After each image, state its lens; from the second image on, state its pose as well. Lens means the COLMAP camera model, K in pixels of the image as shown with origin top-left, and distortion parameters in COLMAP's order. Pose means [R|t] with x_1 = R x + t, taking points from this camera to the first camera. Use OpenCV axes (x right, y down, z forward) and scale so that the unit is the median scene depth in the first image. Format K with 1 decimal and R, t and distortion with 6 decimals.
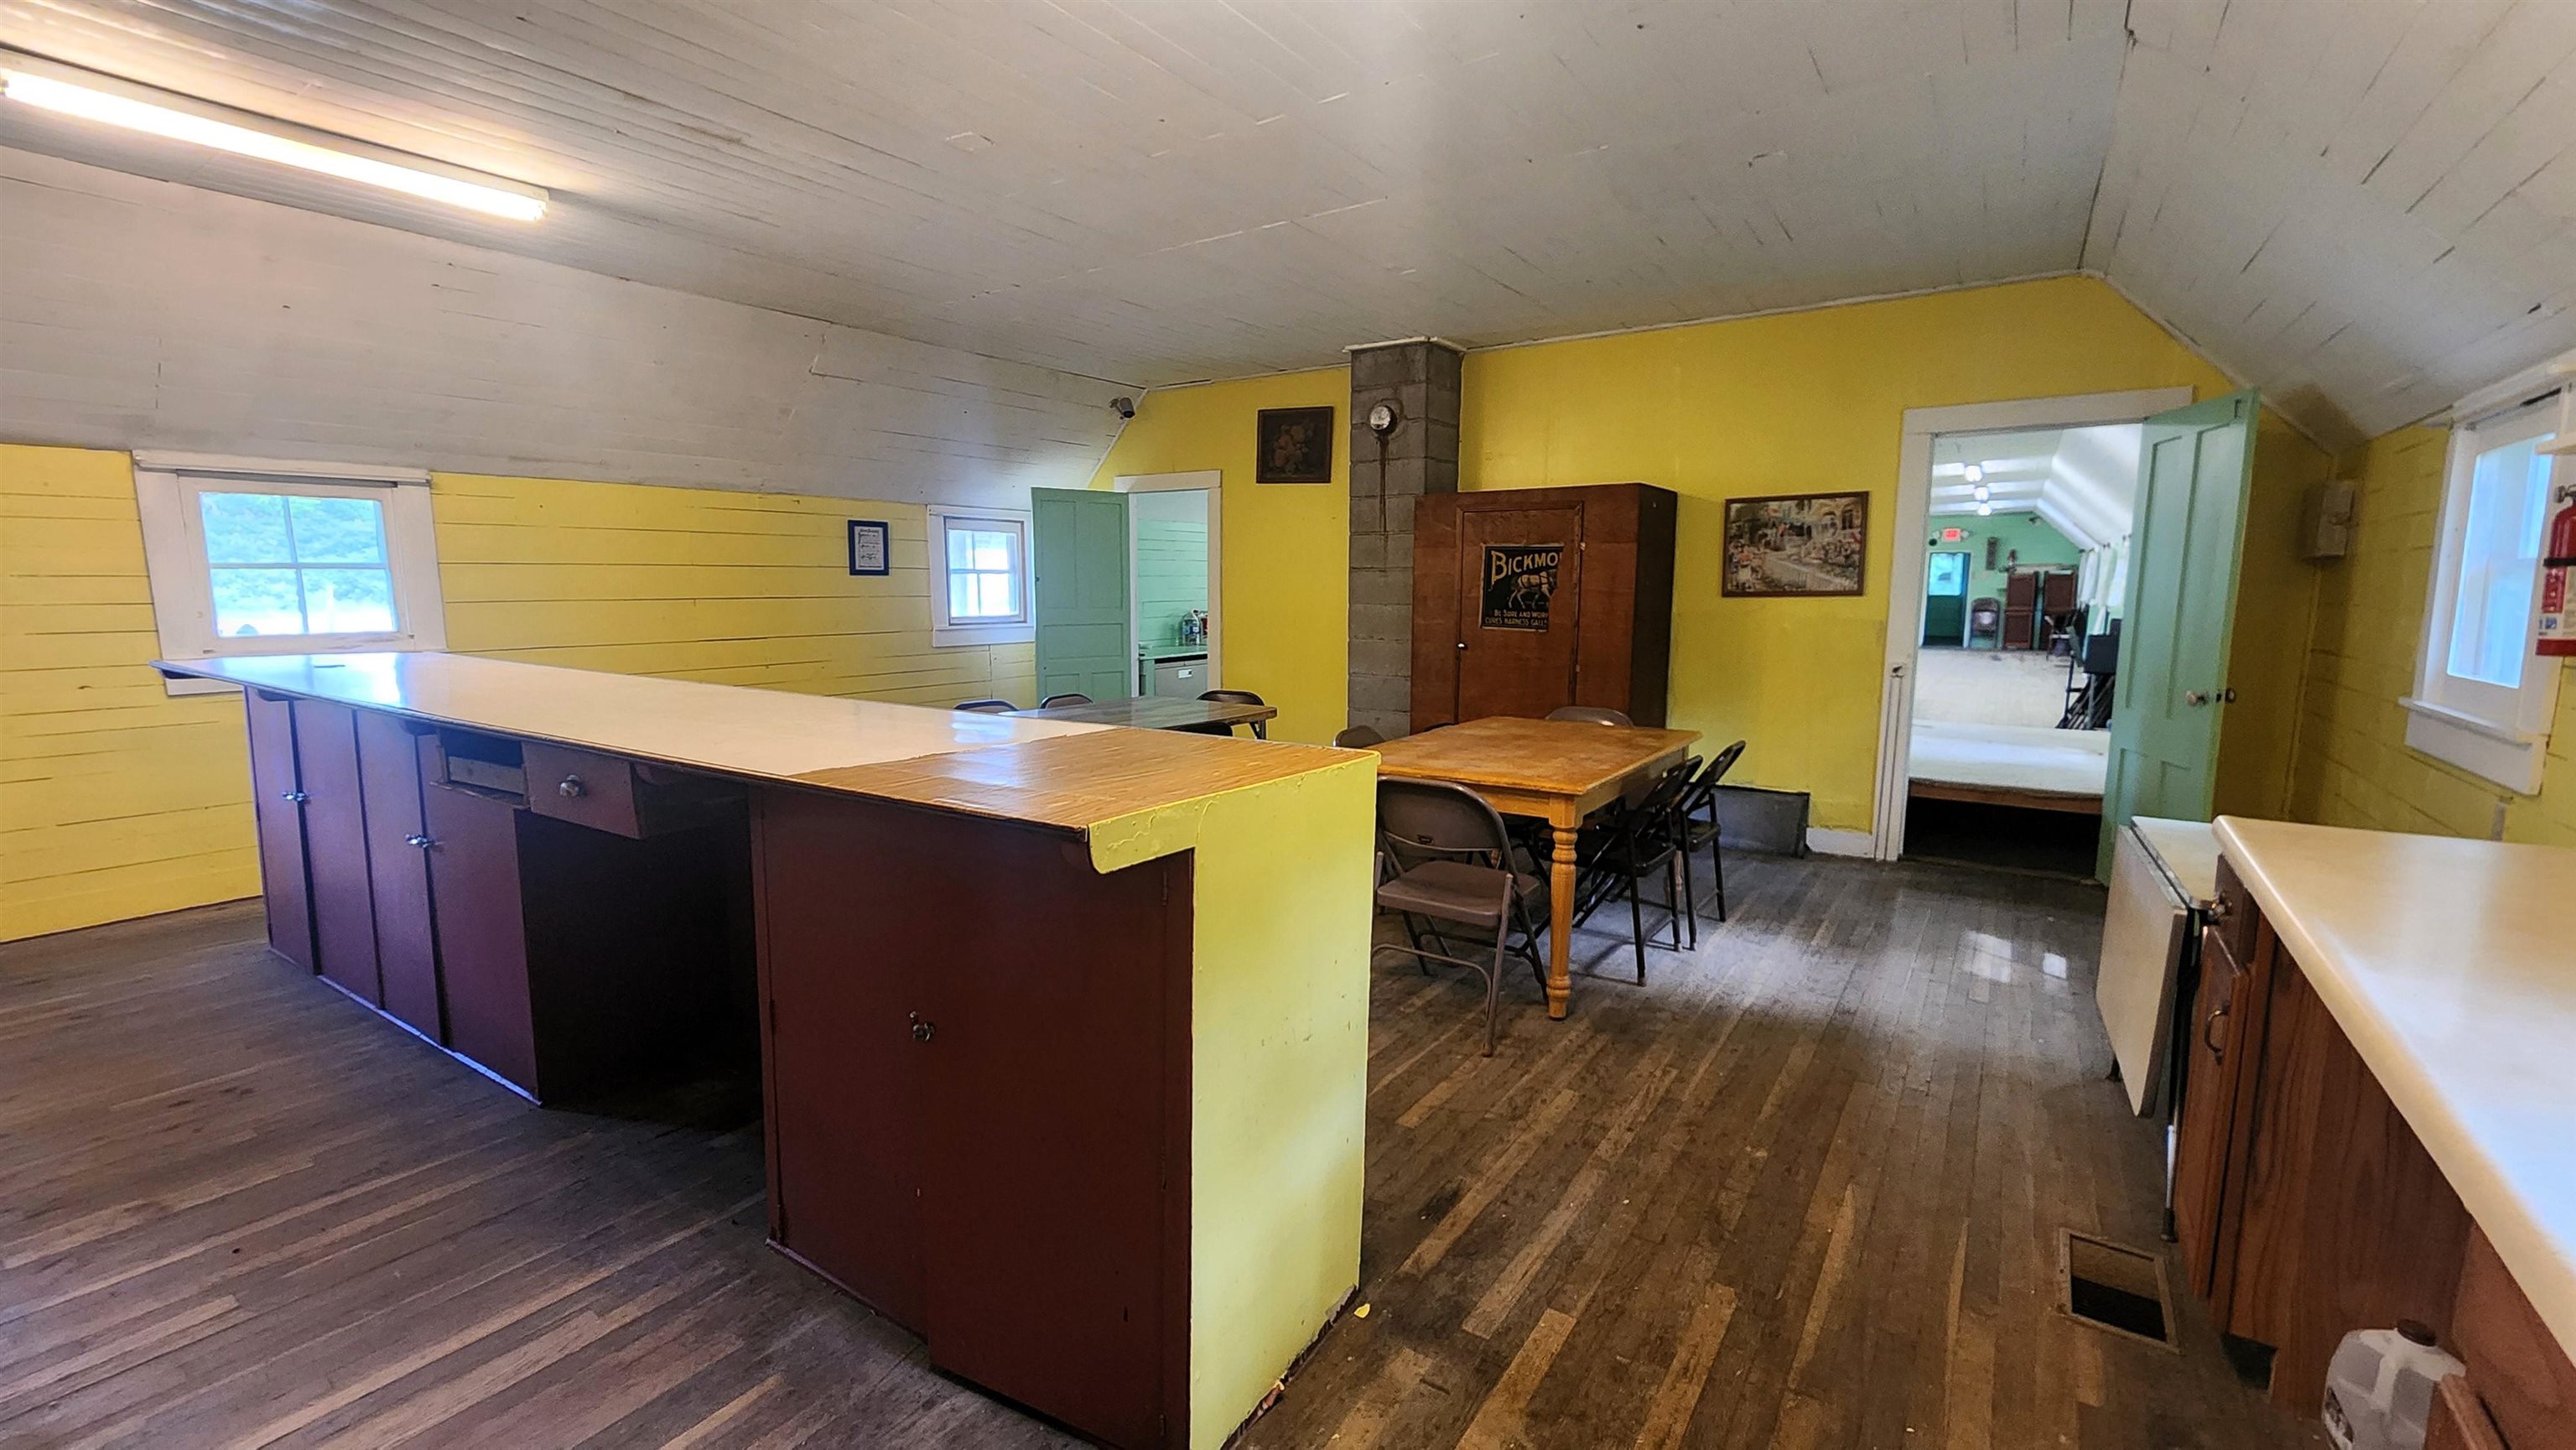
lens RADIAL K [[1043.0, 0, 1288.0], [0, 1043.0, 725.0], [0, 0, 1]] dist [0.002684, 0.000600]
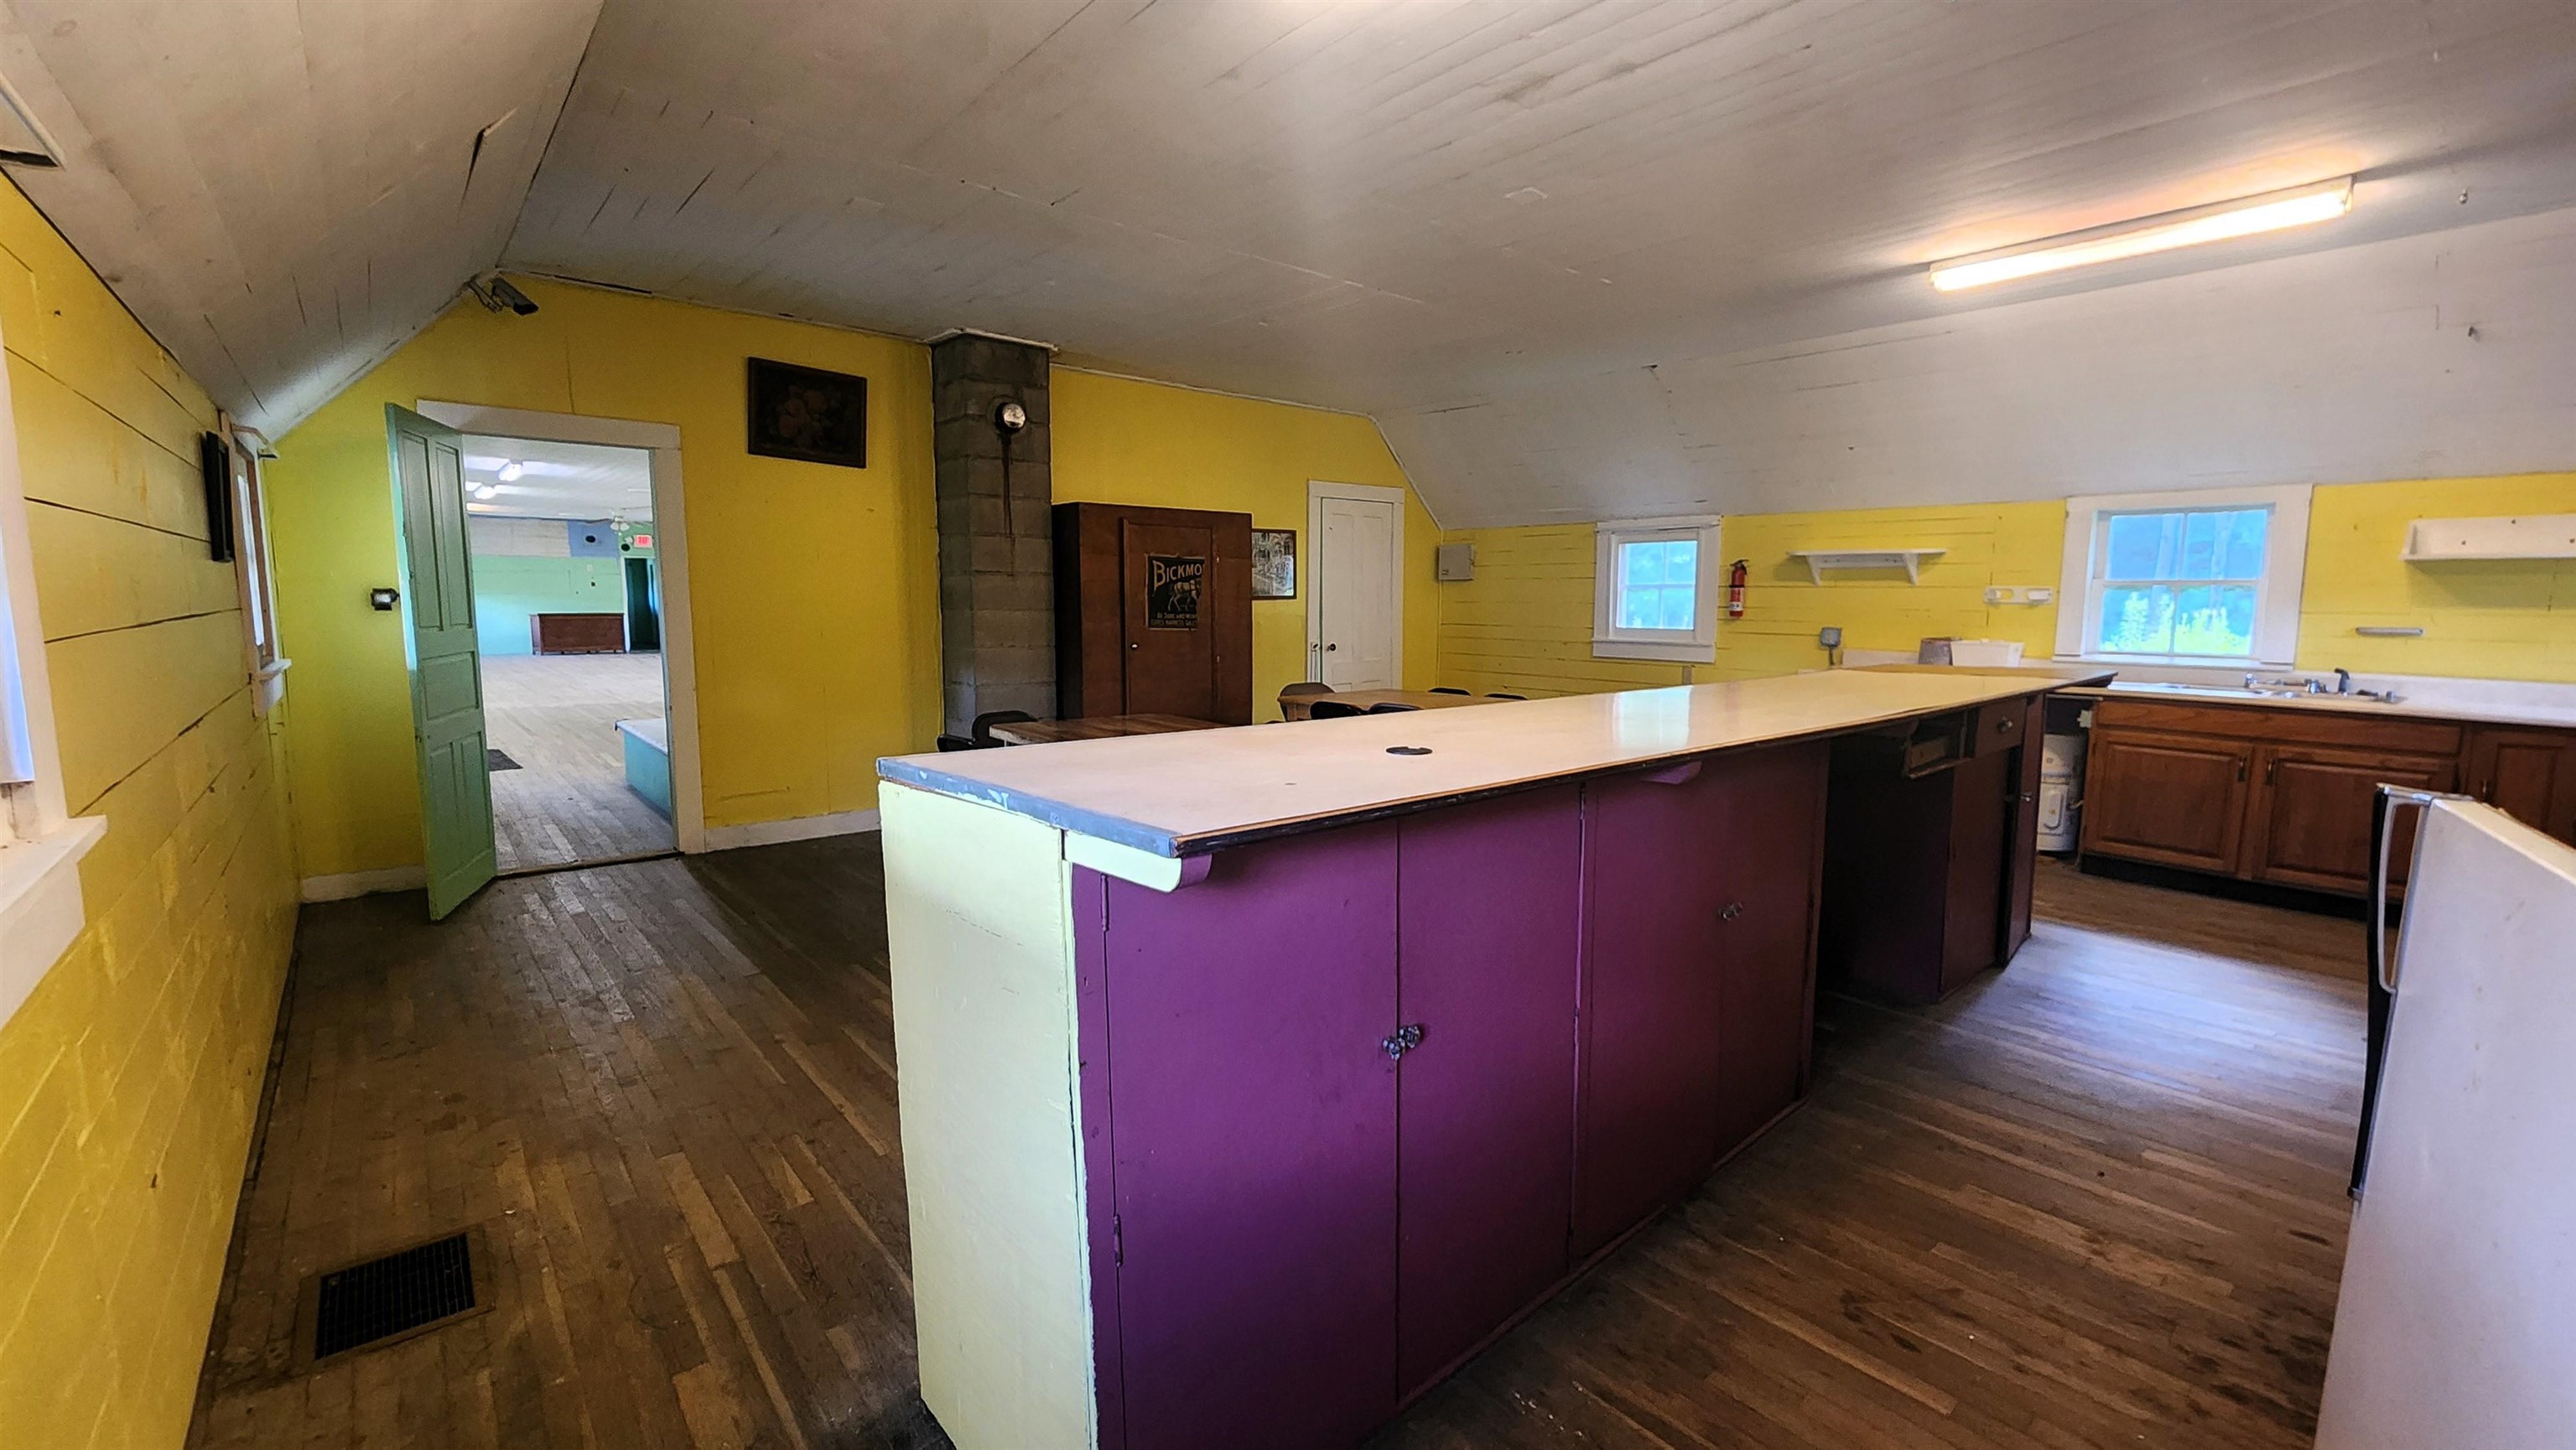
lens RADIAL K [[1043.0, 0, 1288.0], [0, 1043.0, 725.0], [0, 0, 1]] dist [0.002684, 0.000600]
pose [[0.261418, -0.120805, 0.957636, -0.774777], [0.124758, 0.988044, 0.090584, -0.067170], [-0.957129, 0.095792, 0.273364, 0.508832]]
